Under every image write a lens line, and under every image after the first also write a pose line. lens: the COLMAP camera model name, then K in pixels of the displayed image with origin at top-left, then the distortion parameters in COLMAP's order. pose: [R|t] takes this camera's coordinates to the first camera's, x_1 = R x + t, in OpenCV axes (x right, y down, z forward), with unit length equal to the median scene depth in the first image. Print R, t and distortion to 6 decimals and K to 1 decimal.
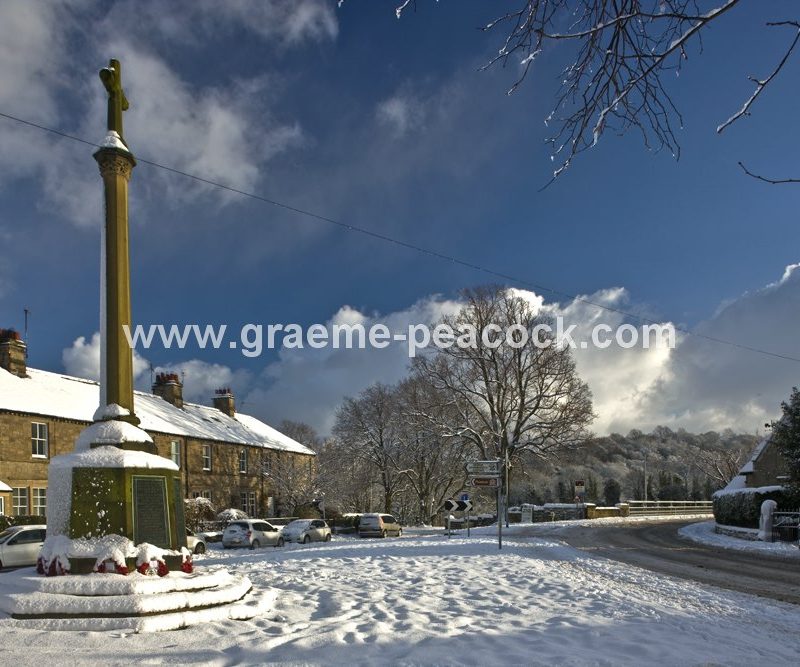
lens RADIAL K [[667.4, 0, 400.0], [0, 667.4, 333.5], [0, 0, 1]] dist [-0.008159, 0.000716]
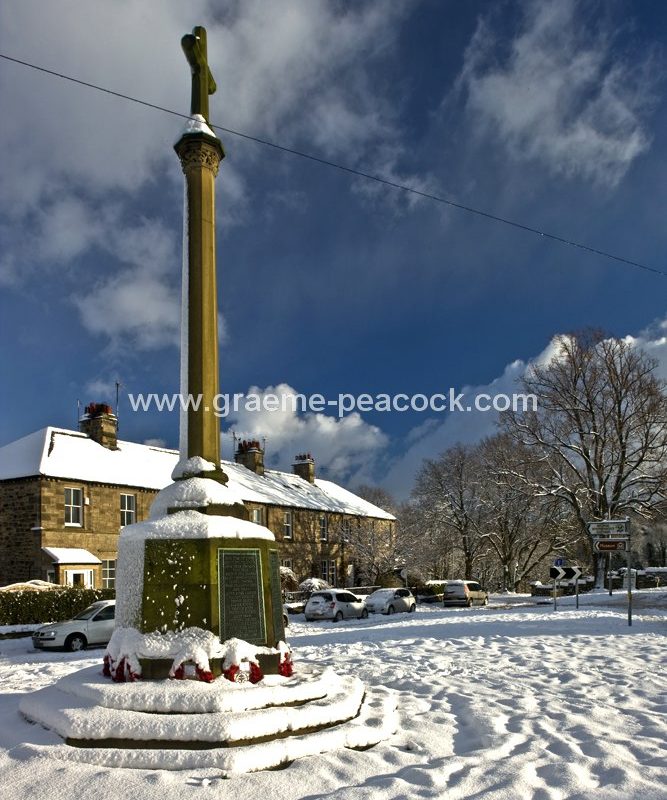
lens RADIAL K [[386.3, 0, 333.5], [0, 386.3, 400.0], [0, 0, 1]] dist [-0.002691, -0.000031]
pose [[0.996113, -0.047964, -0.073877, -0.186095], [0.037817, 0.990383, -0.133087, 0.087060], [0.079549, 0.129776, 0.988347, 0.445880]]
